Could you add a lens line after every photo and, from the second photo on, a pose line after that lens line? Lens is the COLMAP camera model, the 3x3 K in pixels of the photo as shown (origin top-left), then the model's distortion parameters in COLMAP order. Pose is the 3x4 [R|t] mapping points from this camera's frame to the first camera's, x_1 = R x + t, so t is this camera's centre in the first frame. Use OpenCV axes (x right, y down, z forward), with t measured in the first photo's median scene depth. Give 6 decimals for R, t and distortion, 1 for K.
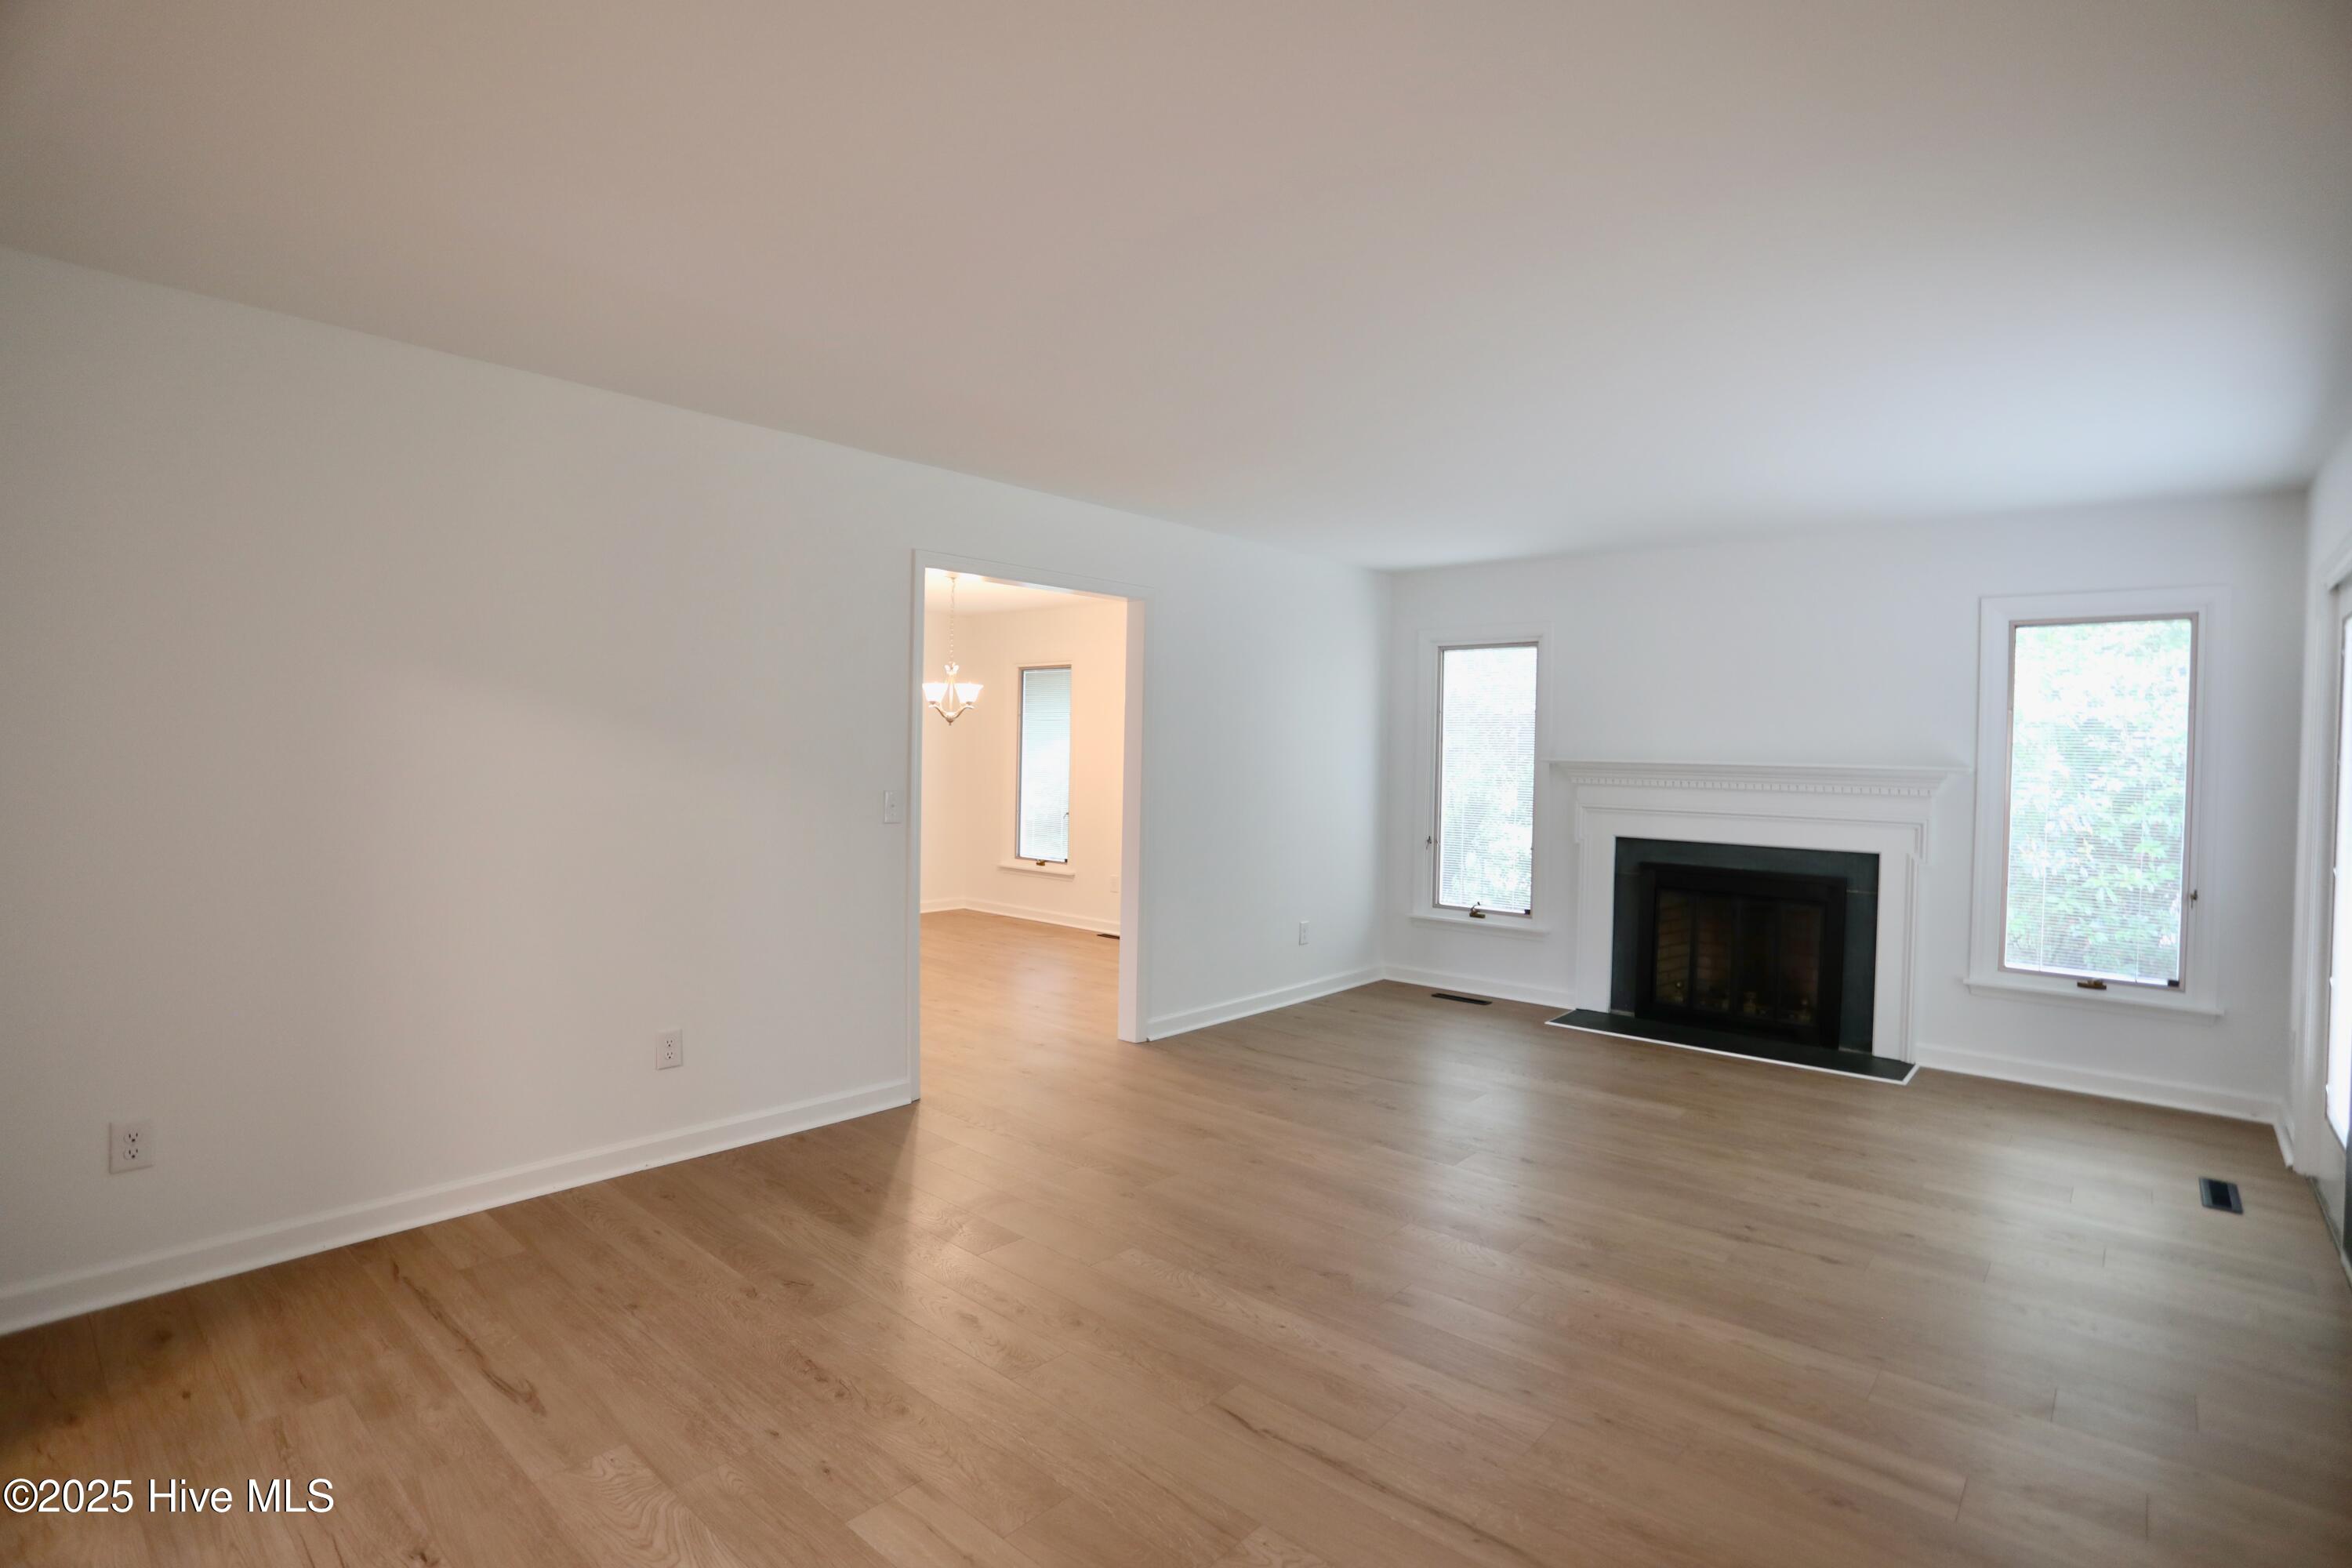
lens RADIAL K [[1135.1, 0, 1176.0], [0, 1135.1, 784.0], [0, 0, 1]] dist [-0.069119, 0.032251]
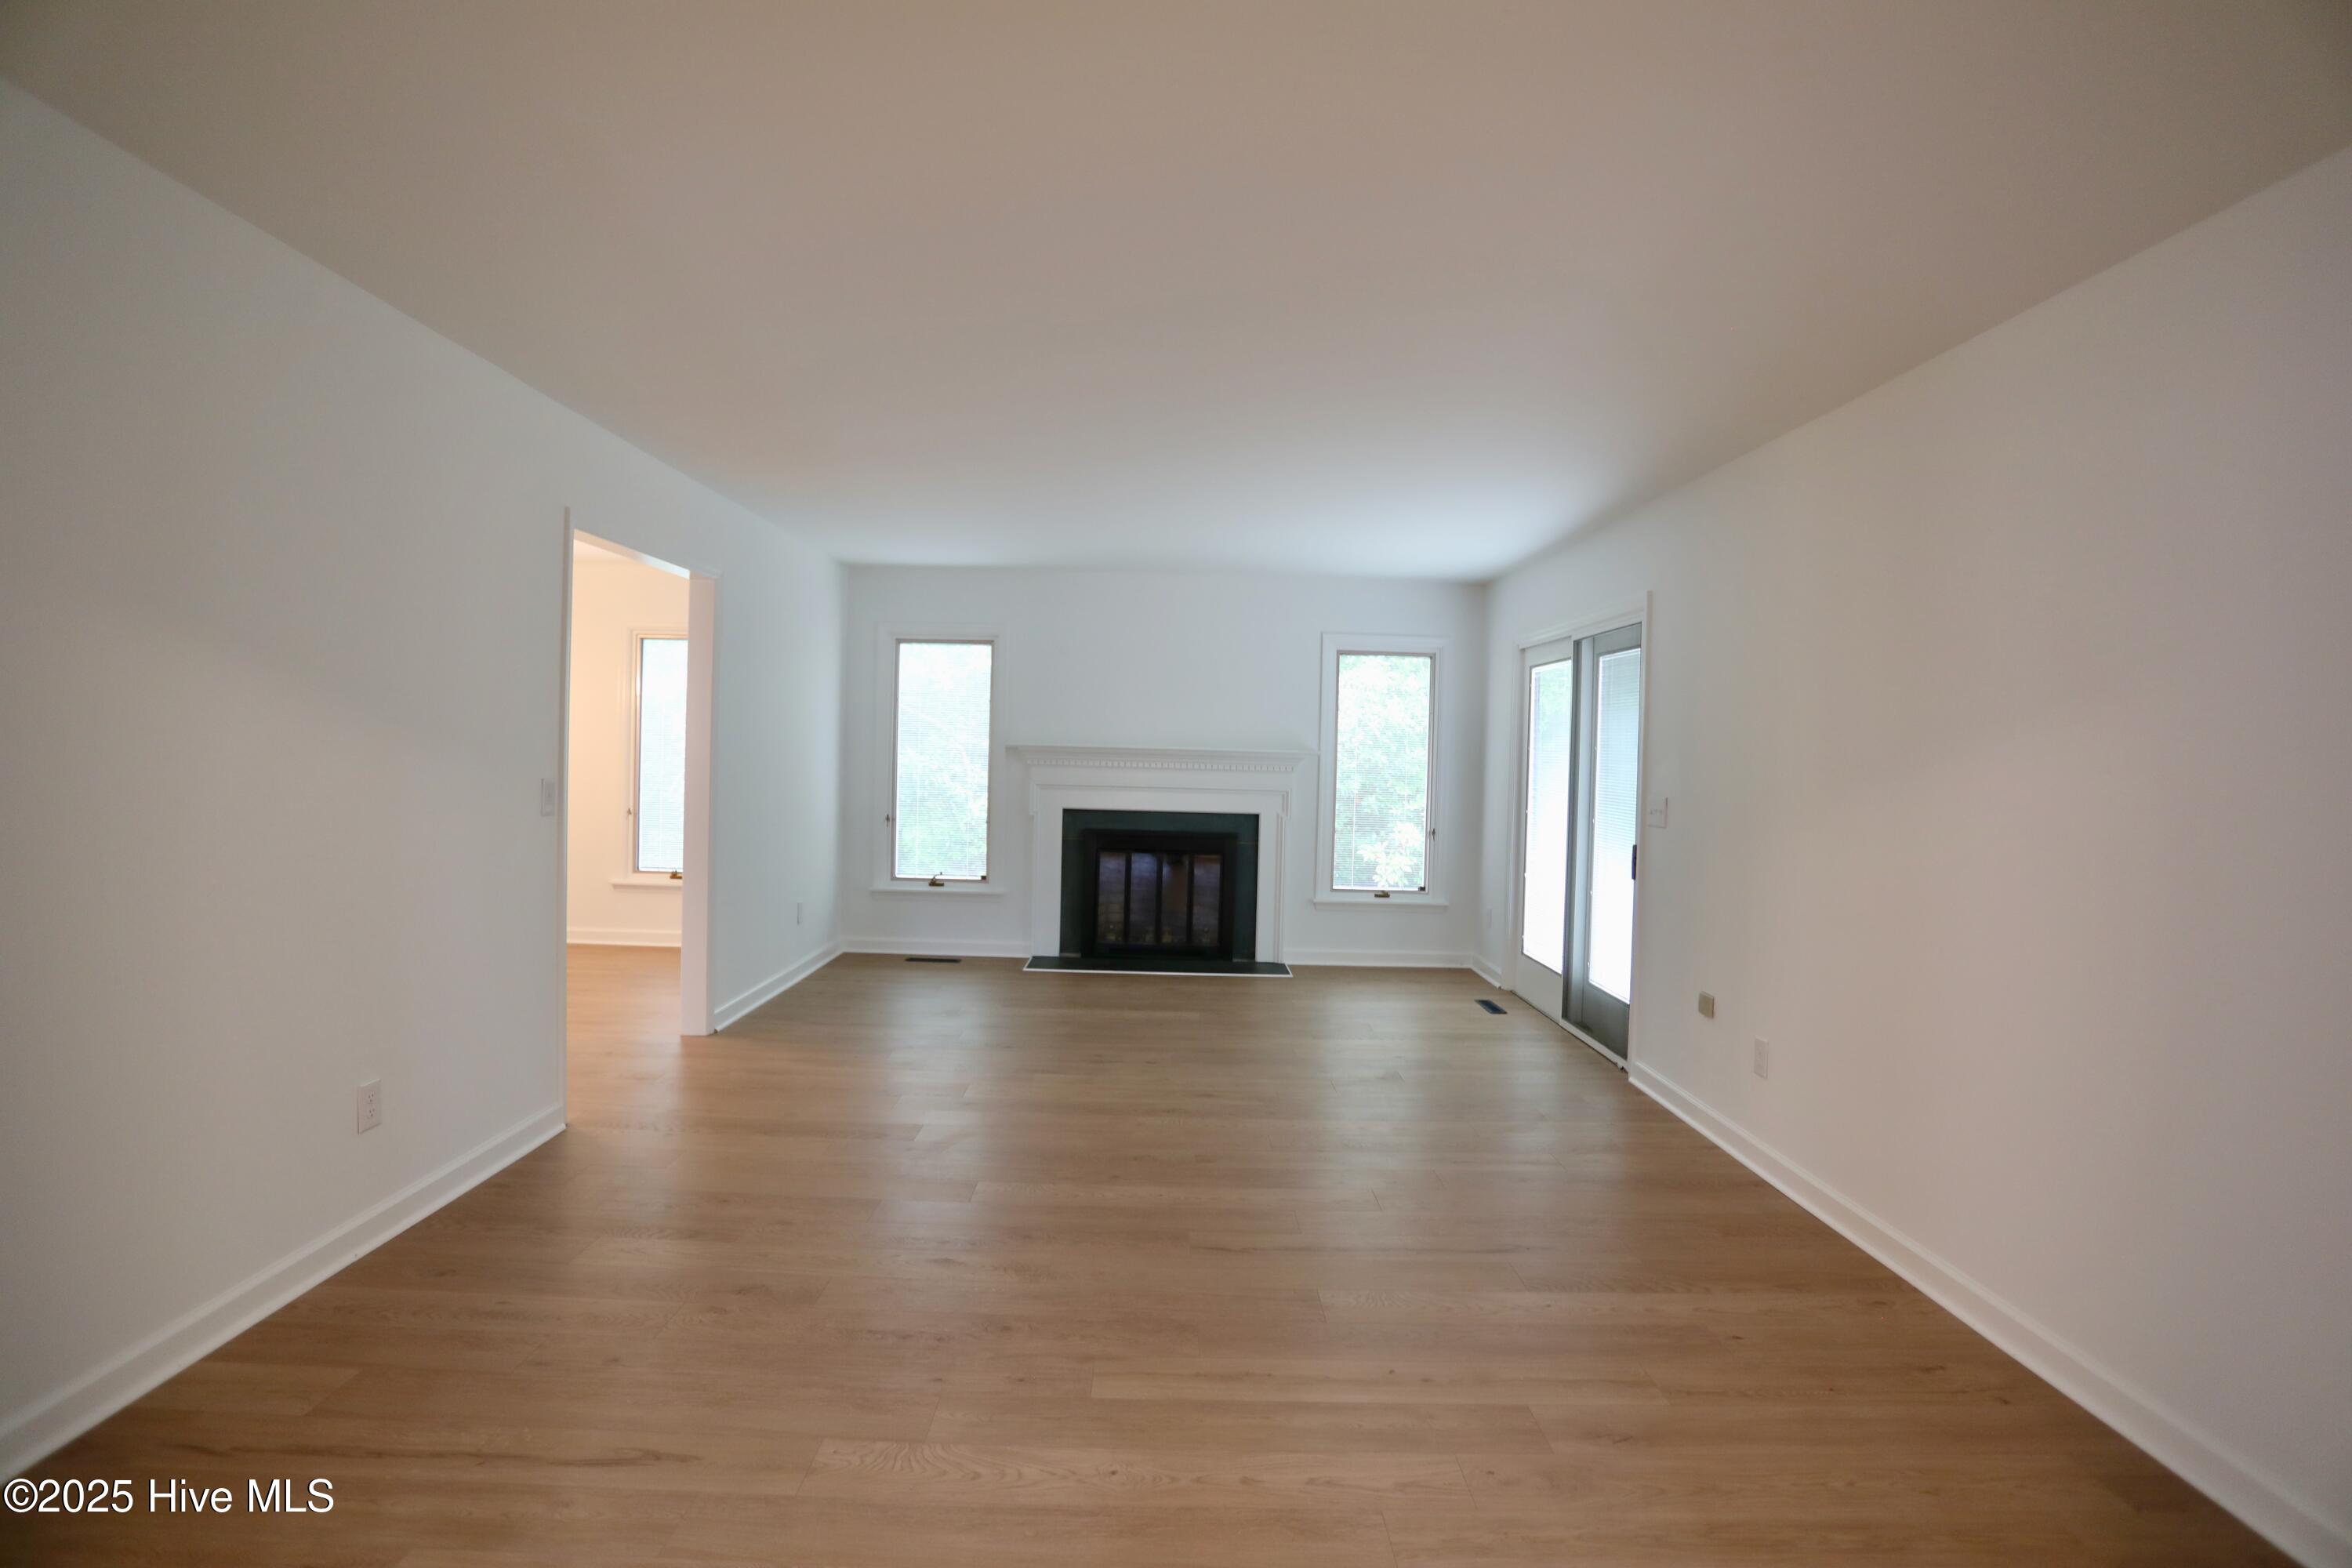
lens RADIAL K [[1141.1, 0, 1172.4], [0, 1141.1, 770.7], [0, 0, 1]] dist [-0.078486, 0.034142]
pose [[0.746791, -0.011434, 0.664960, -0.377961], [0.007240, 0.999933, 0.009063, -0.004160], [-0.665019, -0.001953, 0.746824, 0.019014]]
